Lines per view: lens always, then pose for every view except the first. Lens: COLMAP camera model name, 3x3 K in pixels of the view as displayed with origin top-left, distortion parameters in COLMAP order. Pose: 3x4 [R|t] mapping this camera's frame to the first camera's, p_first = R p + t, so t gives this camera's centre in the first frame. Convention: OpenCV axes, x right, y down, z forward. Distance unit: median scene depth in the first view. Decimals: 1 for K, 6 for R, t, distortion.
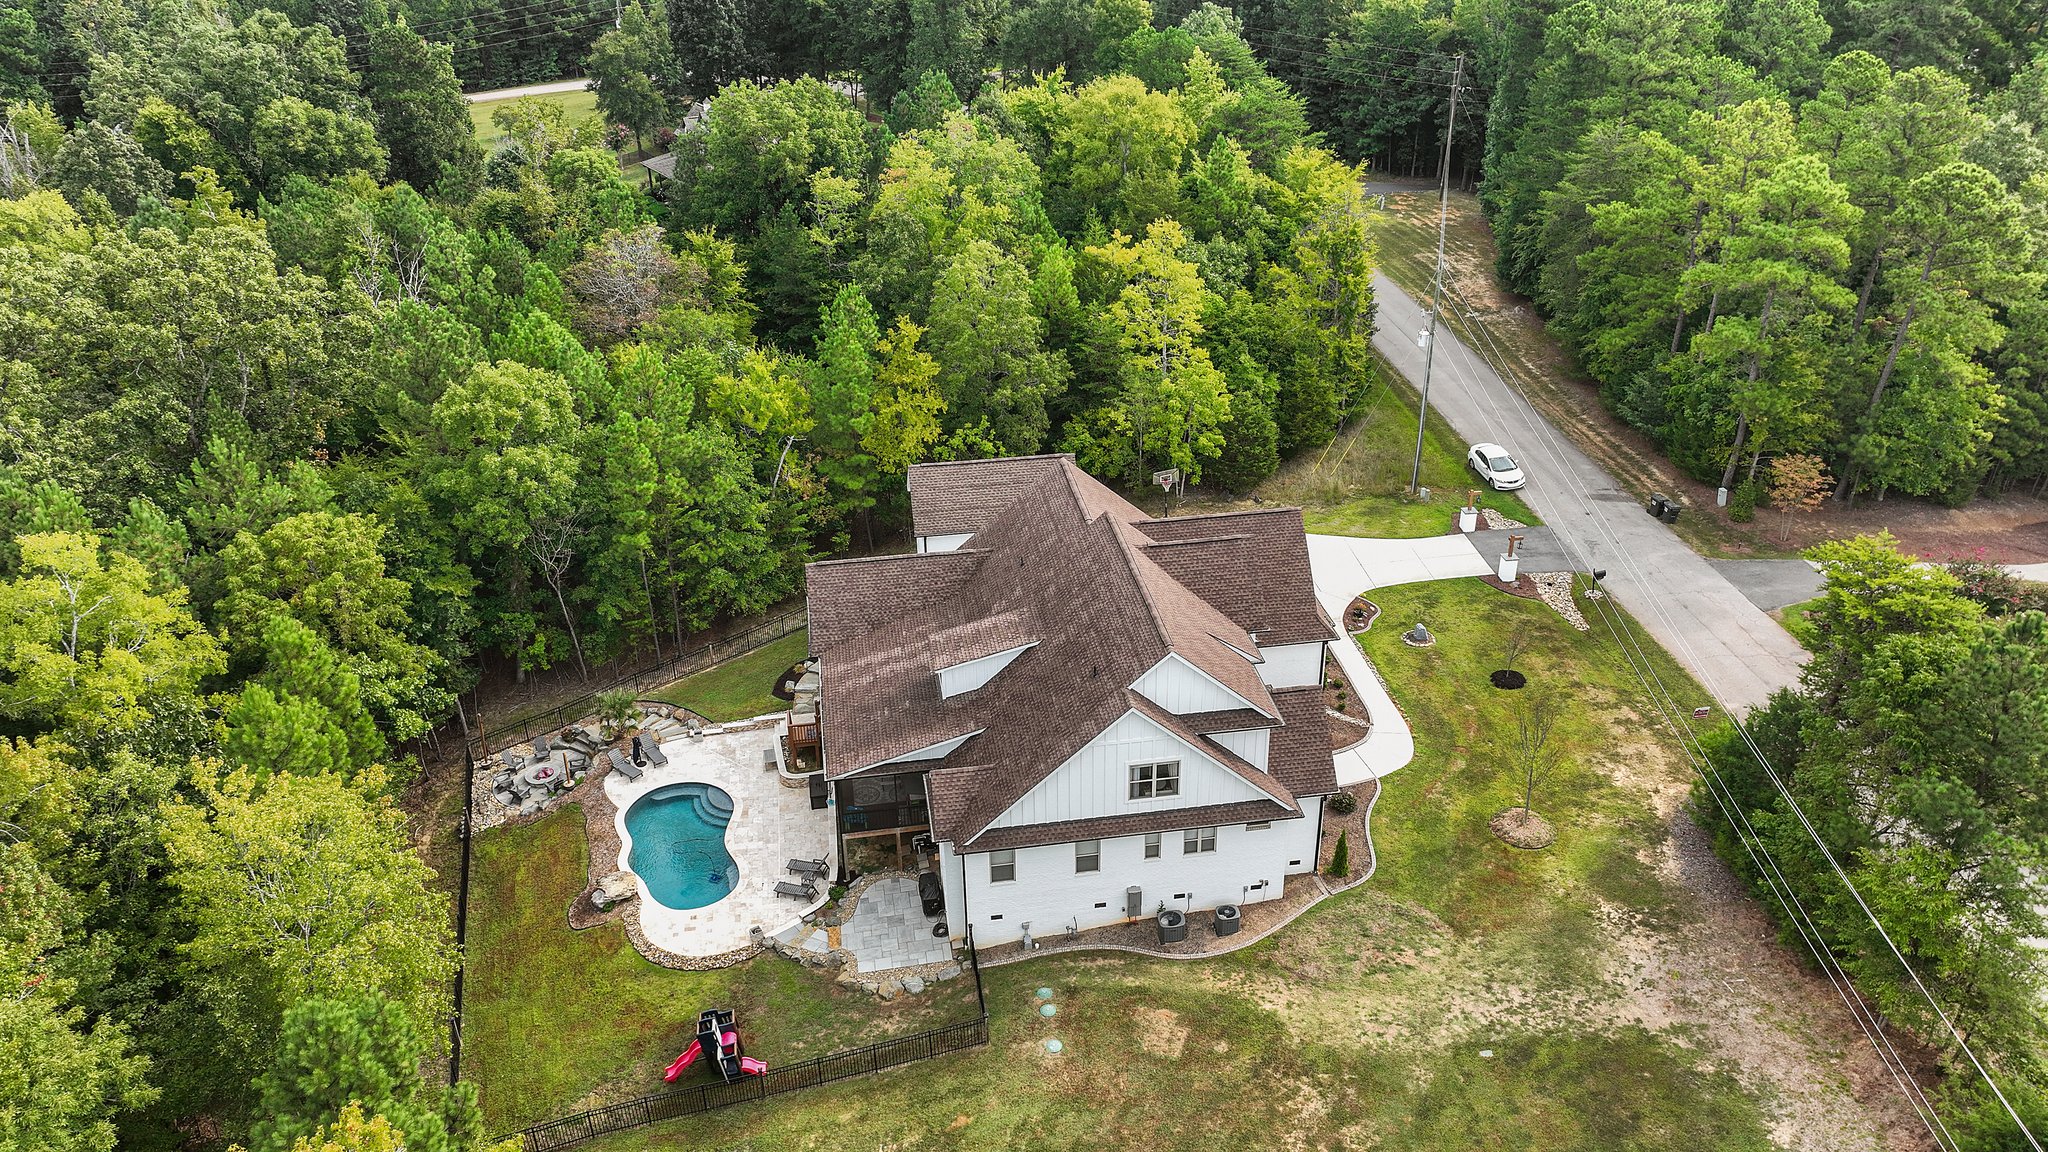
lens RADIAL K [[1484.5, 0, 1045.4], [0, 1484.5, 565.3], [0, 0, 1]] dist [0.007789, 0.001480]
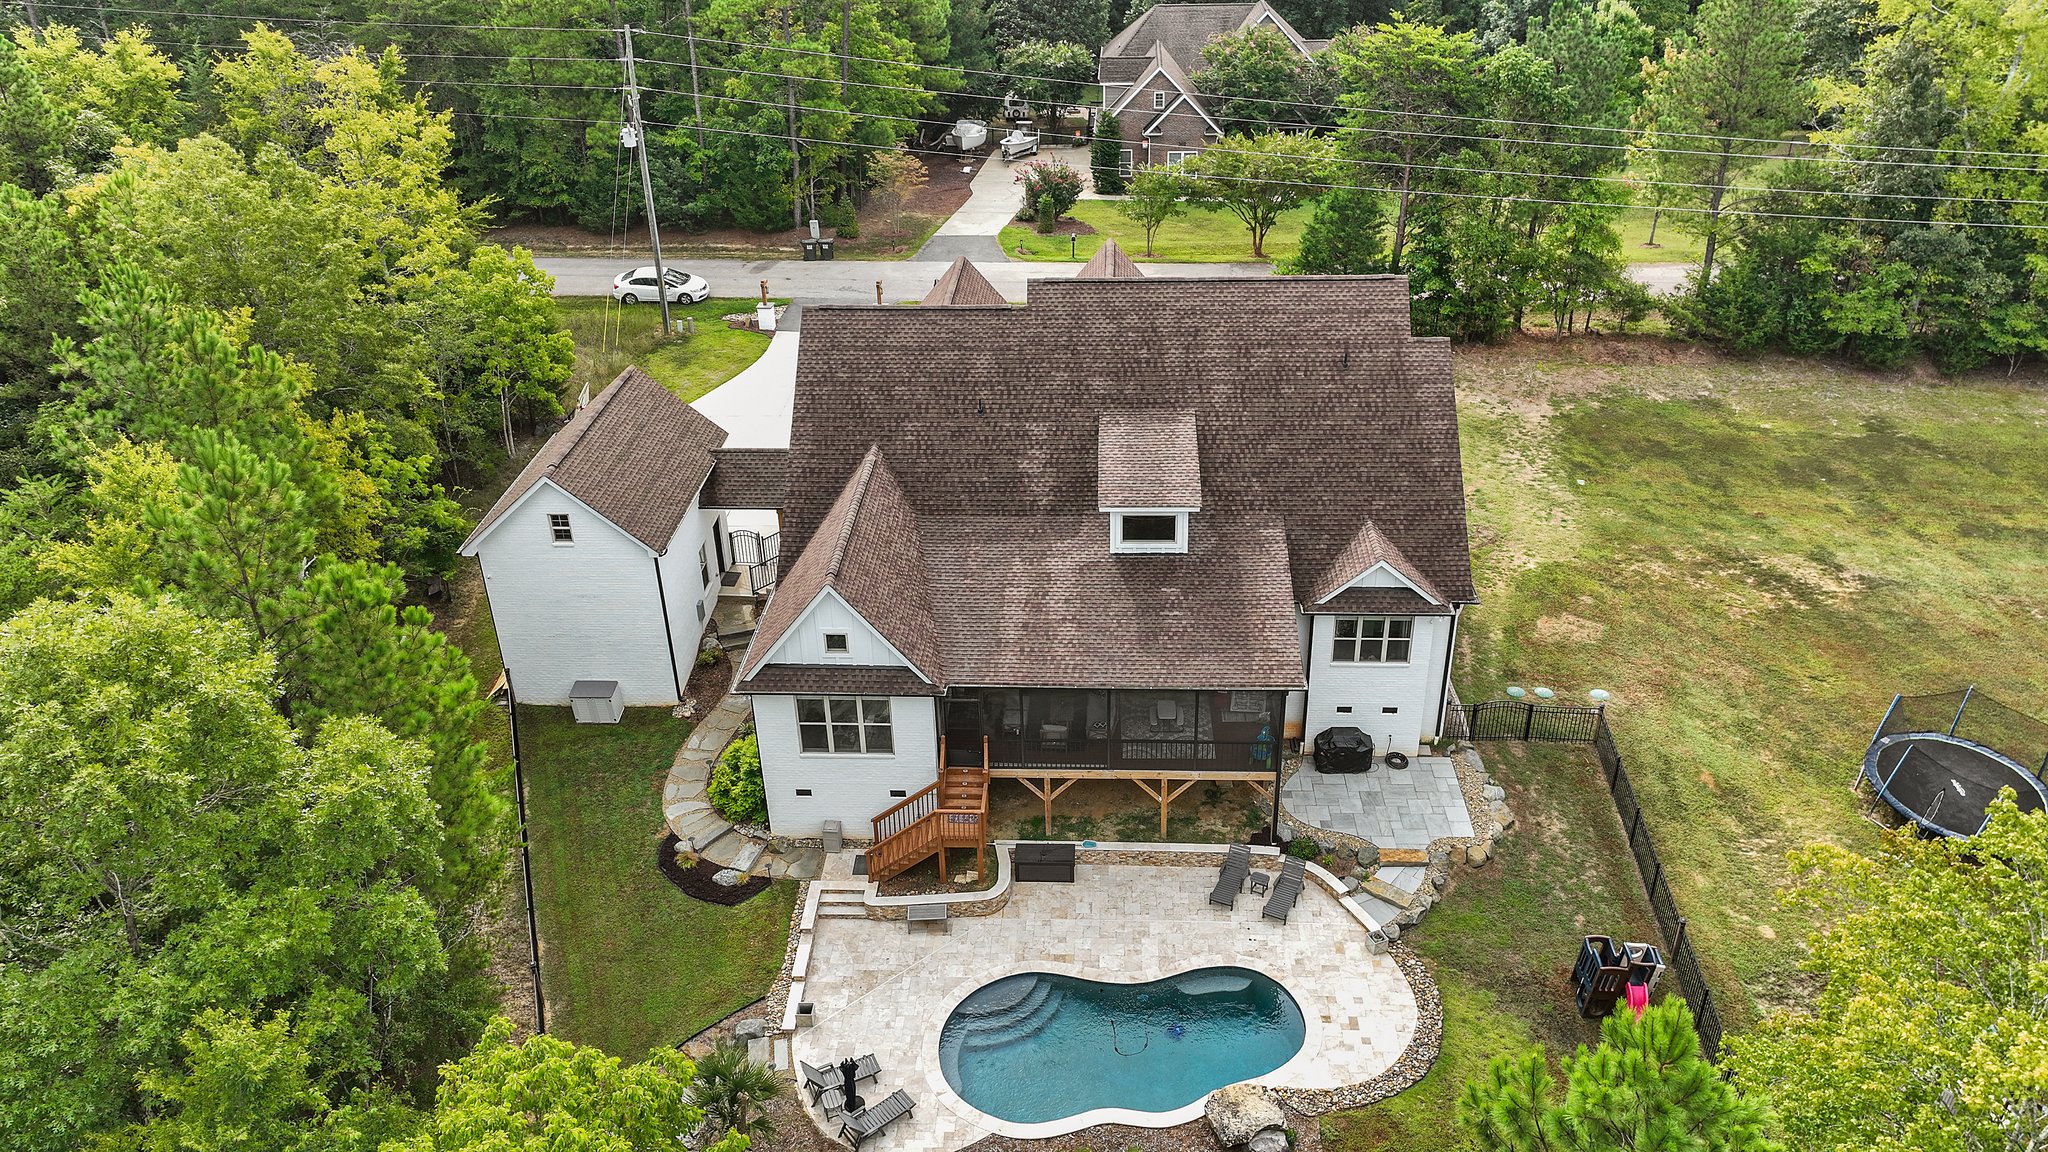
lens RADIAL K [[1484.5, 0, 1045.4], [0, 1484.5, 565.3], [0, 0, 1]] dist [0.007789, 0.001480]
pose [[0.201105, -0.465323, 0.861993, -0.683782], [0.475608, 0.815672, 0.329357, -0.166200], [-0.856361, 0.343735, 0.385347, 0.783910]]
